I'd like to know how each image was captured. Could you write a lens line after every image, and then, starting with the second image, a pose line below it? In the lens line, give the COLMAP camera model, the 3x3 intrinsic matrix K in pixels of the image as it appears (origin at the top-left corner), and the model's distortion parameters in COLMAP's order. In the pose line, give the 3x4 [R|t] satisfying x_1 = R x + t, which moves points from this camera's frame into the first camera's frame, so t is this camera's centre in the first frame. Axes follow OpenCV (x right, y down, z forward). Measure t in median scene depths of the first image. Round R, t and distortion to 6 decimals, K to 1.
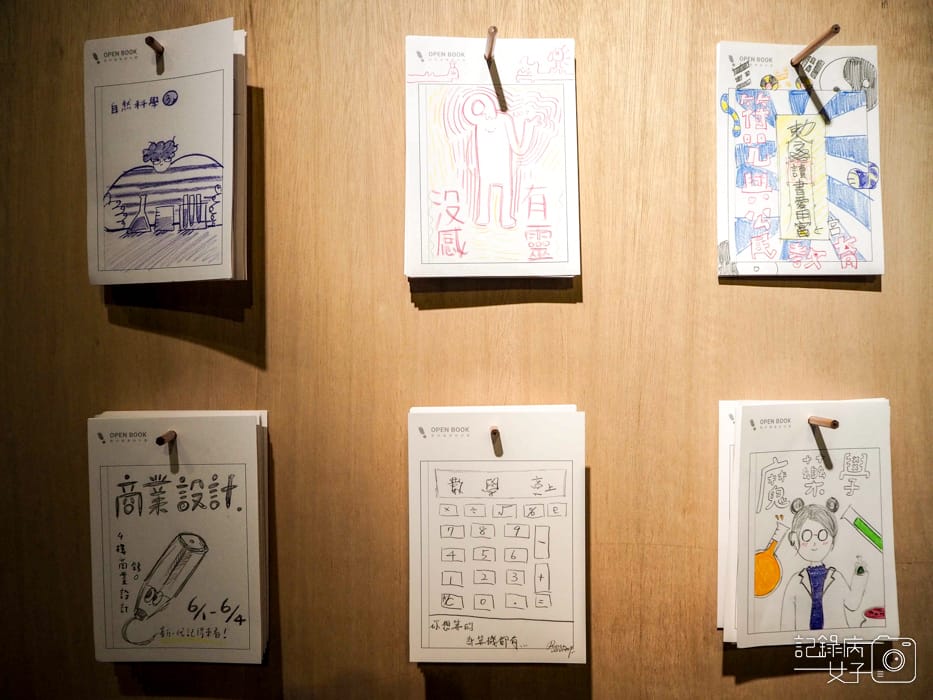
lens RADIAL K [[772.2, 0, 463.1], [0, 772.2, 328.5], [0, 0, 1]] dist [-0.042200, 0.018350]
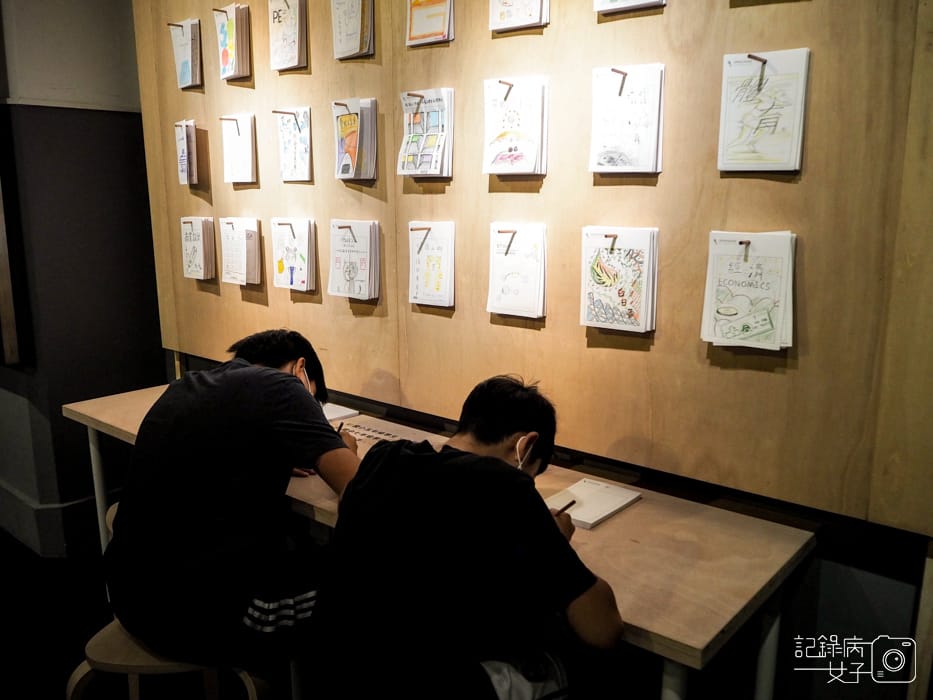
lens RADIAL K [[772.2, 0, 466.6], [0, 772.2, 351.4], [0, 0, 1]] dist [-0.042200, 0.018350]
pose [[0.749621, 0.139838, -0.646927, 3.351710], [-0.022604, 0.982265, 0.186131, 0.021417], [0.661482, -0.124905, 0.739487, -1.098839]]
